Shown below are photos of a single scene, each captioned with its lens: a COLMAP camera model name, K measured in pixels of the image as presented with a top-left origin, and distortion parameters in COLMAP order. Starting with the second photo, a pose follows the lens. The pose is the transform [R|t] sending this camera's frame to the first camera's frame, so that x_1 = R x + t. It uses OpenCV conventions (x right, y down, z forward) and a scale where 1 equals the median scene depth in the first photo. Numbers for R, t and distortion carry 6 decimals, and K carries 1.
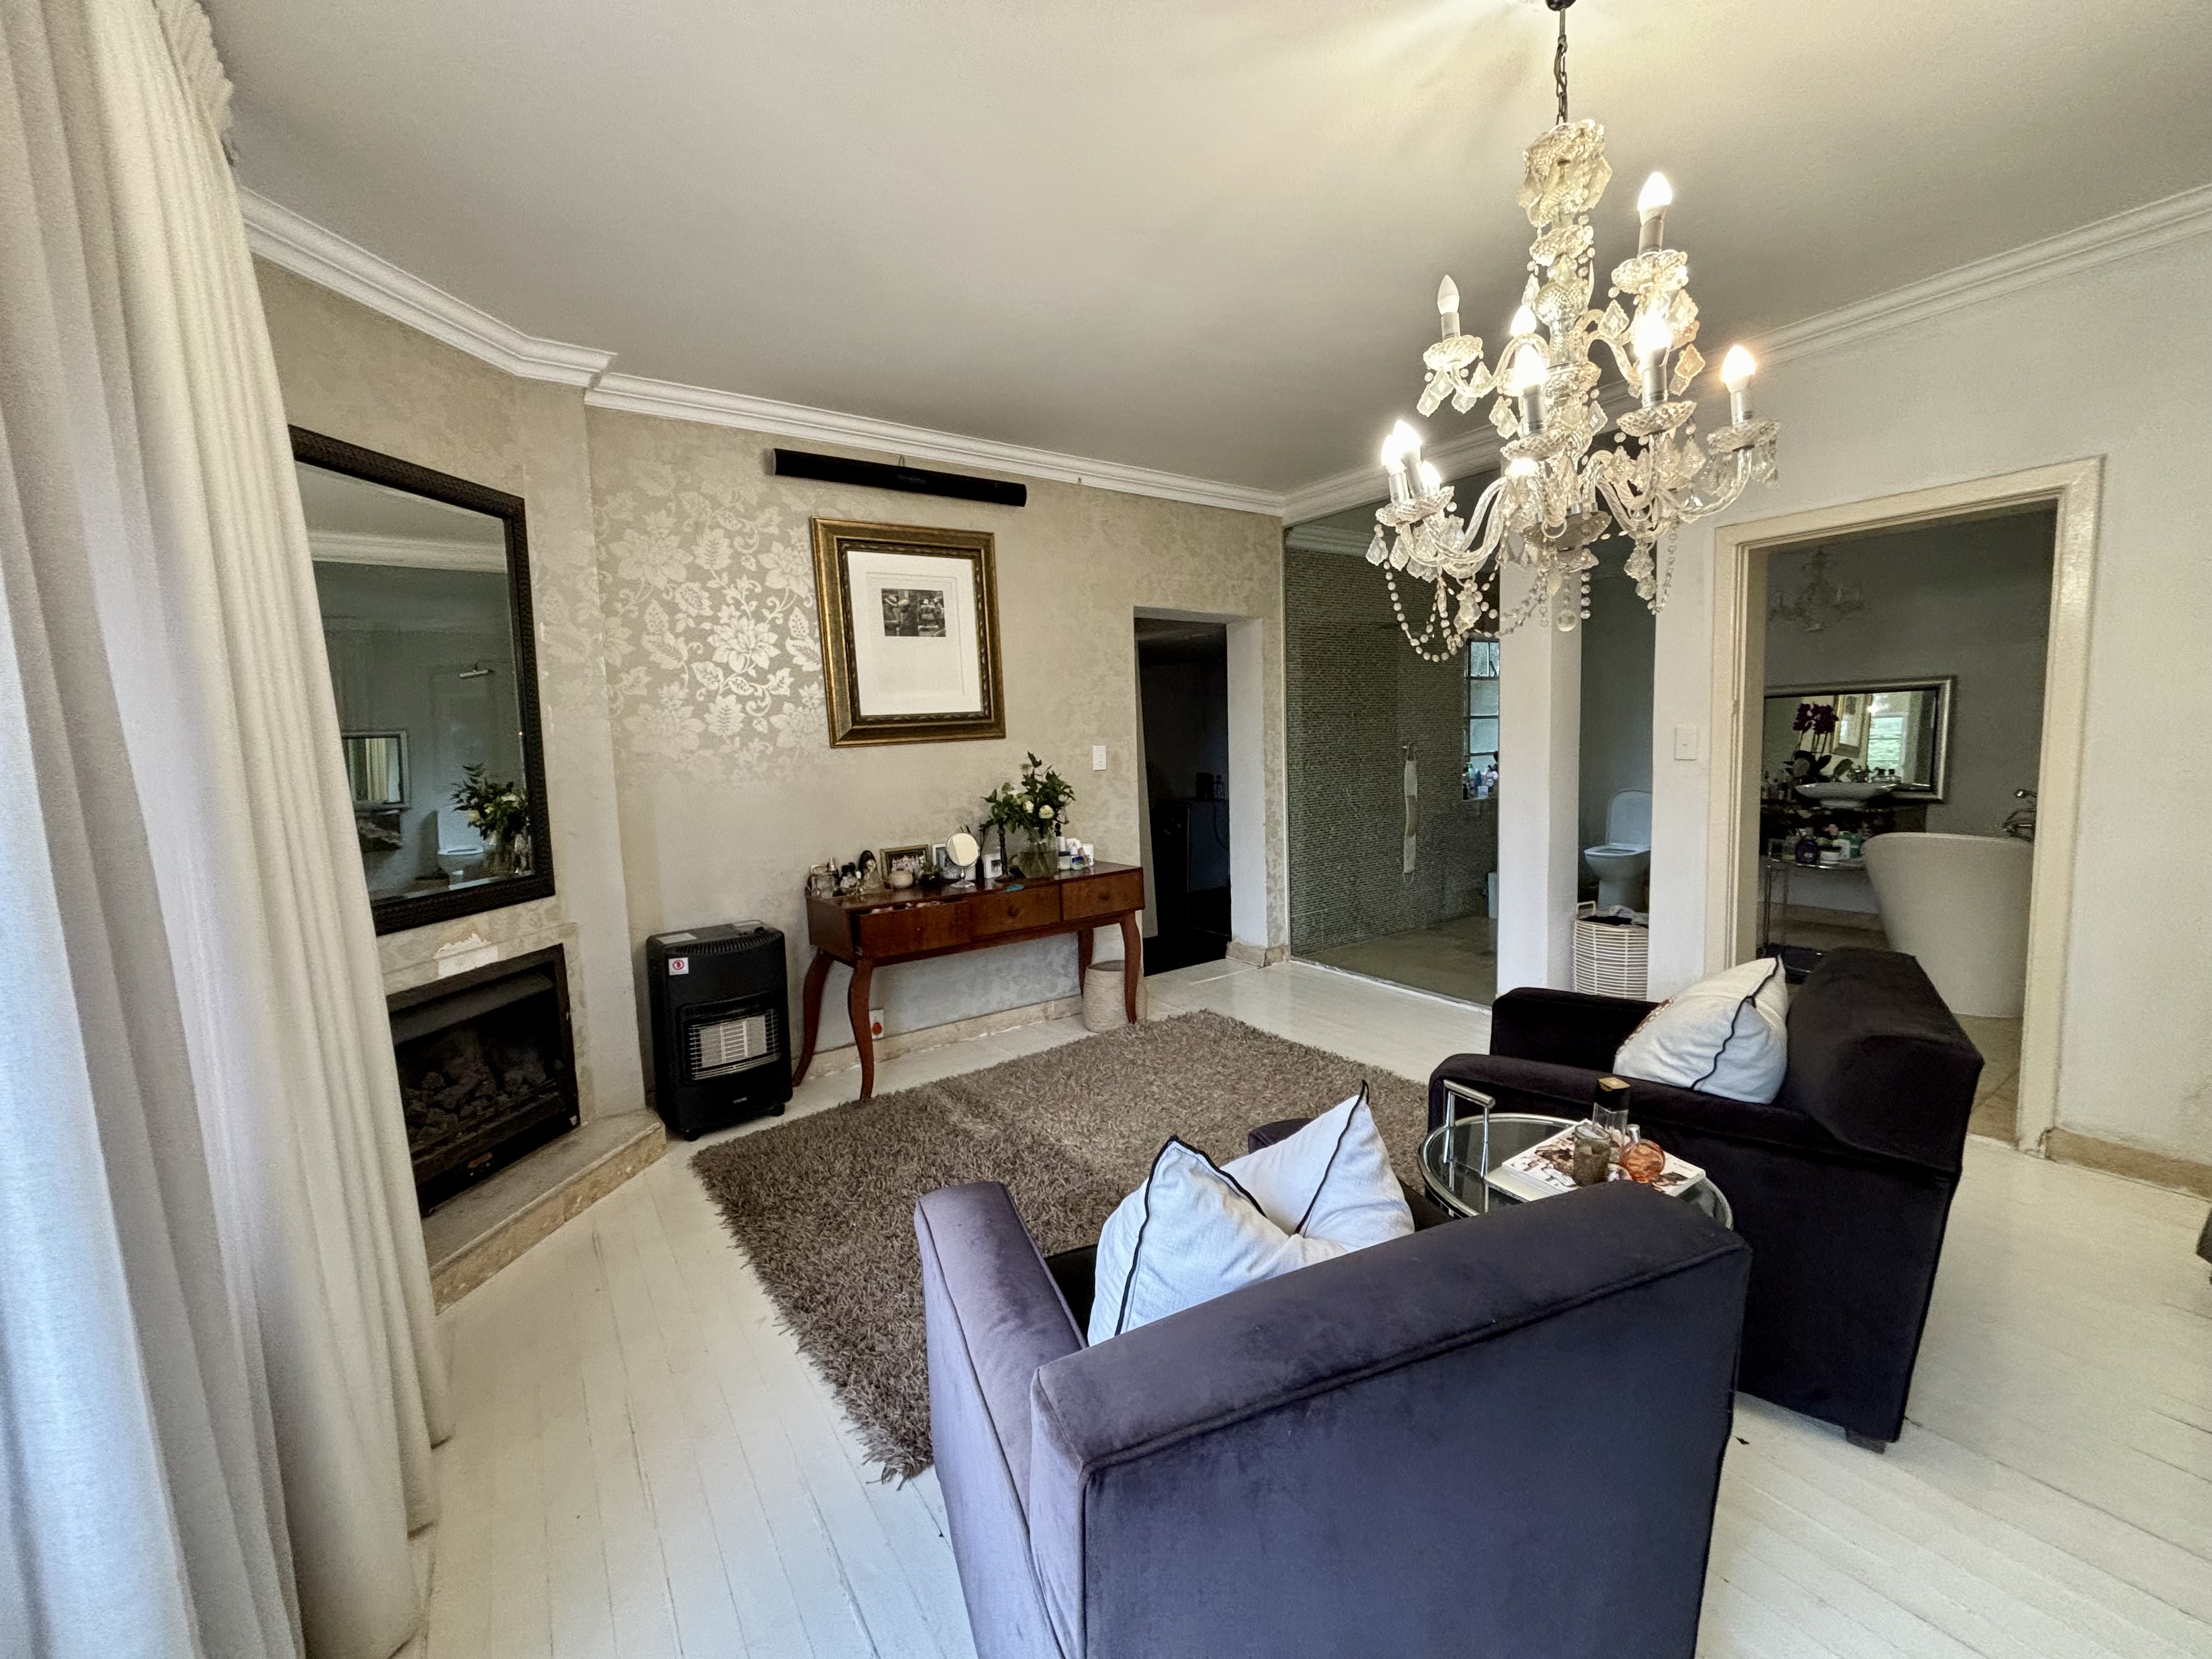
lens RADIAL K [[889.8, 0, 1107.1], [0, 889.8, 841.8], [0, 0, 1]] dist [0.001190, -0.000351]
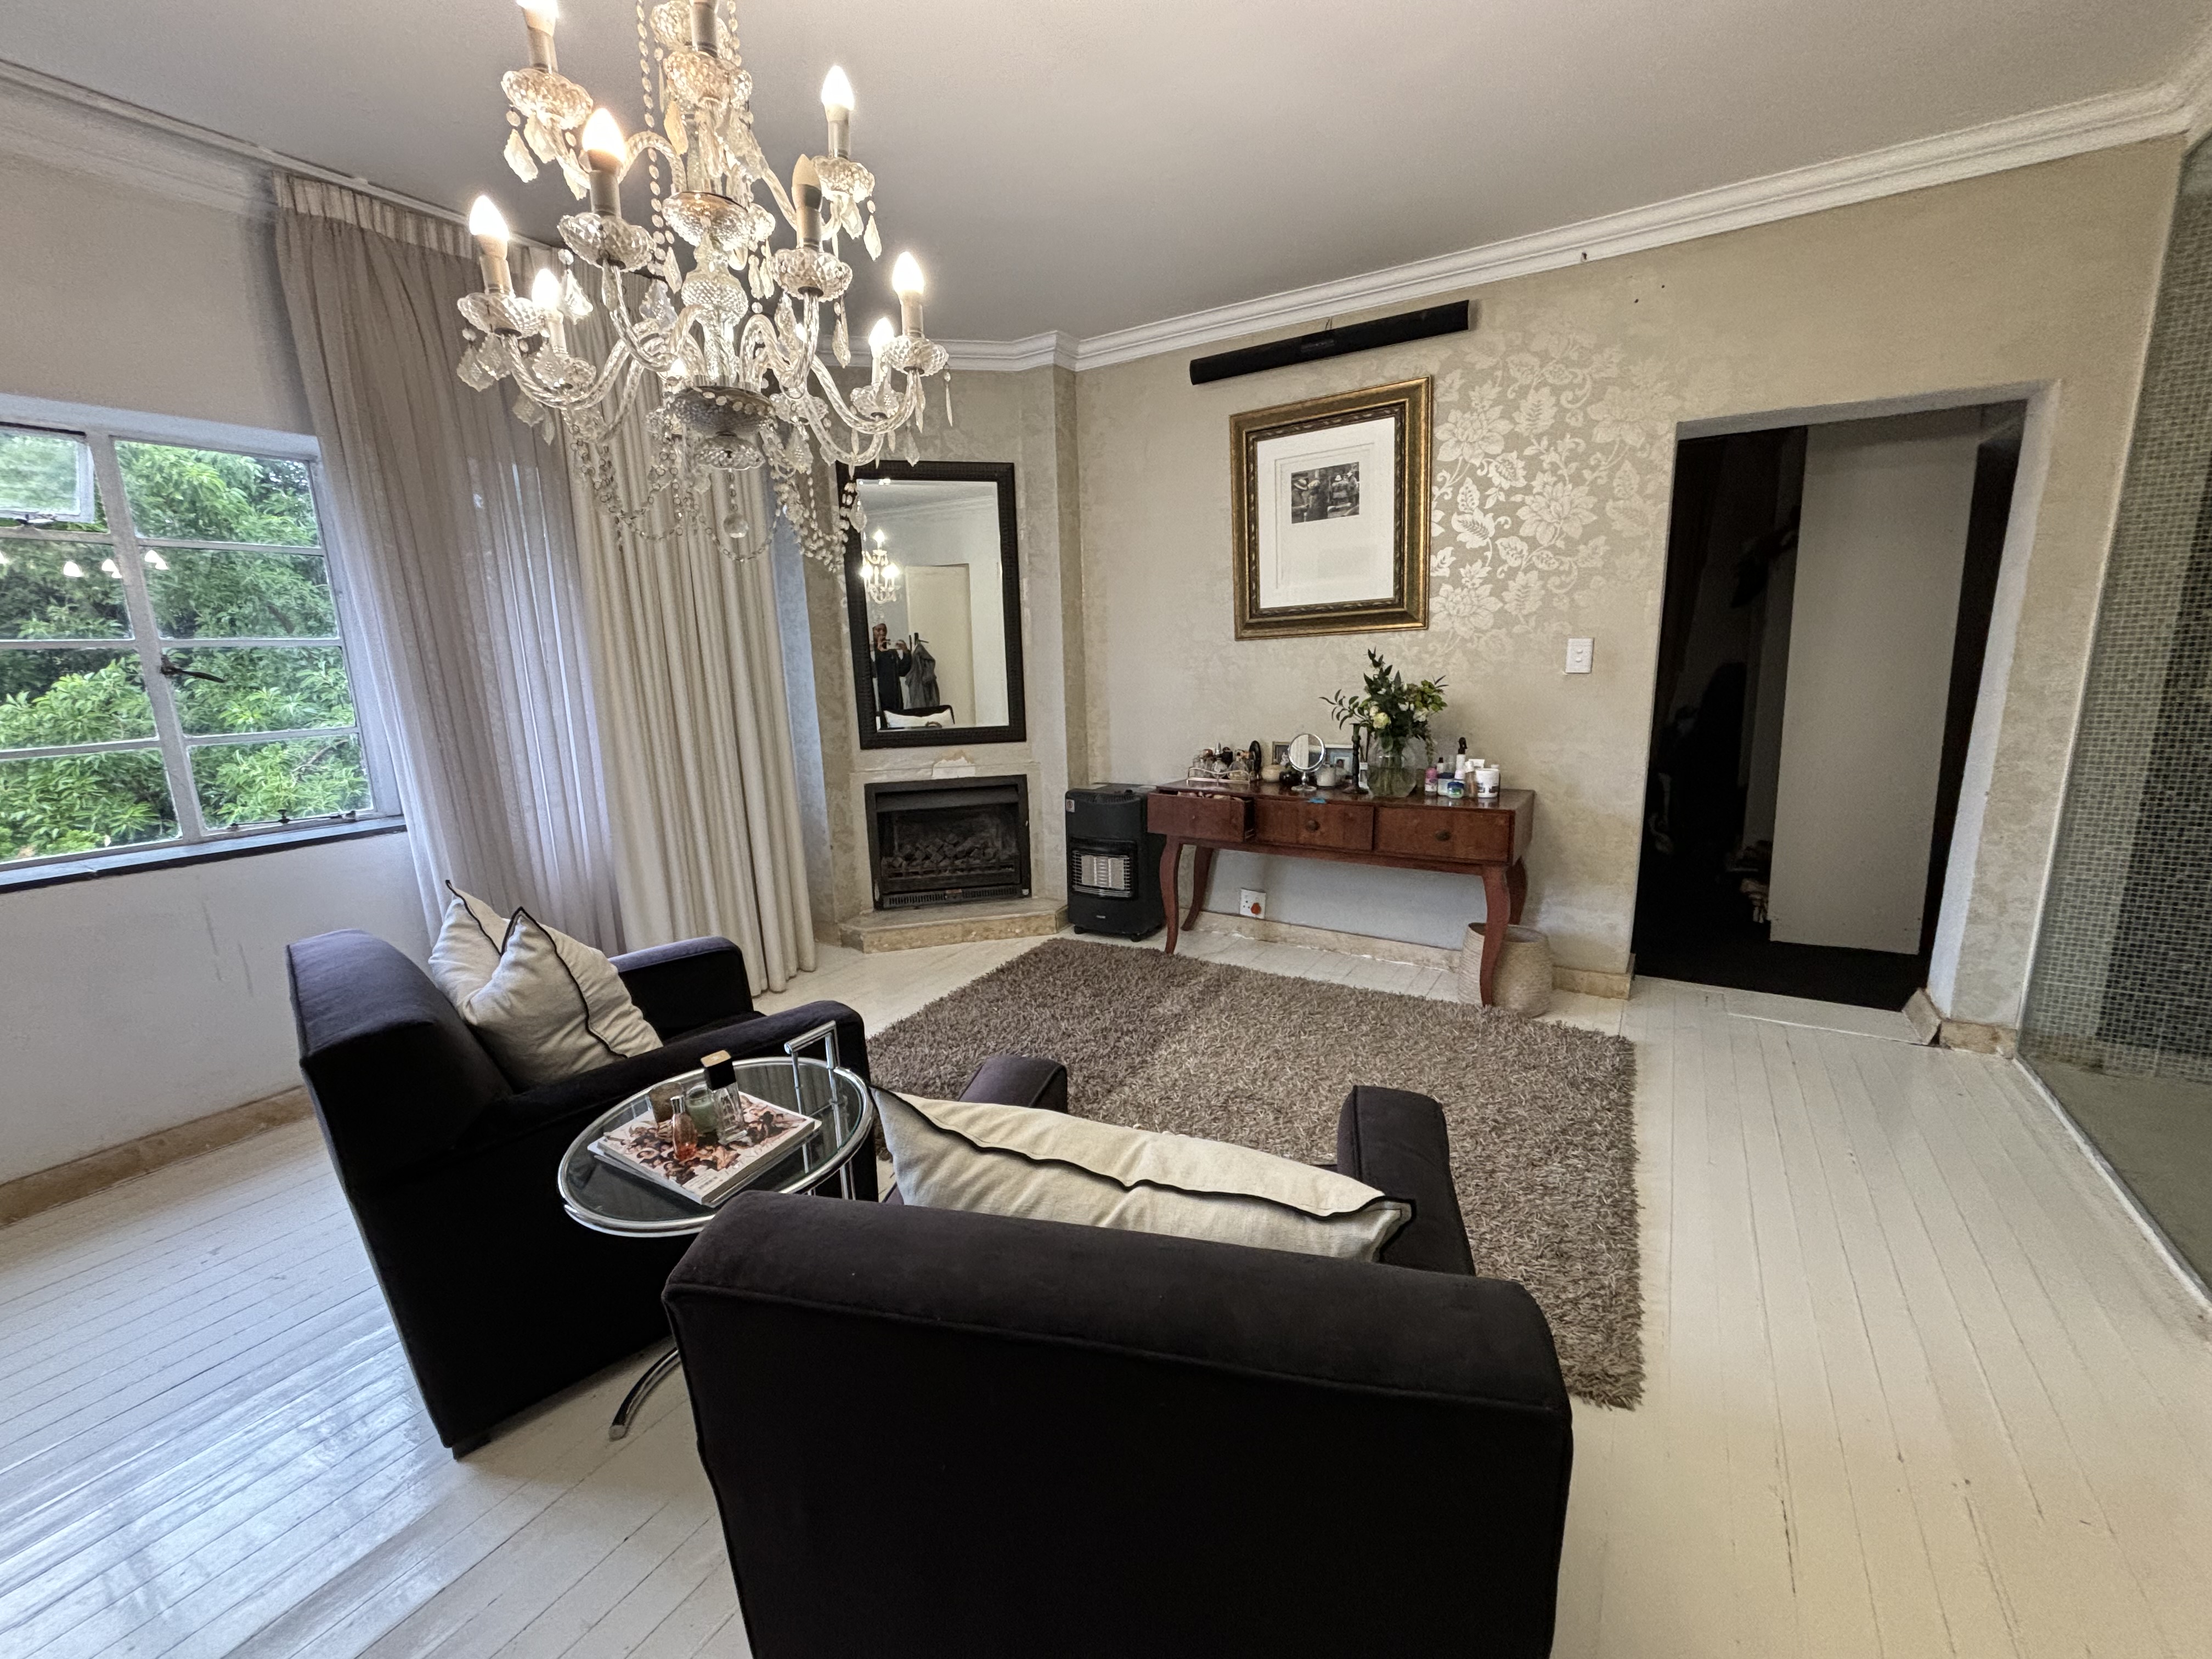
lens RADIAL K [[889.8, 0, 1129.6], [0, 889.8, 838.0], [0, 0, 1]] dist [0.001190, -0.000351]
pose [[0.397556, 0.220082, -0.890794, 0.584564], [-0.092568, 0.975477, 0.199691, -0.067780], [0.912897, 0.003071, 0.408179, 0.407950]]
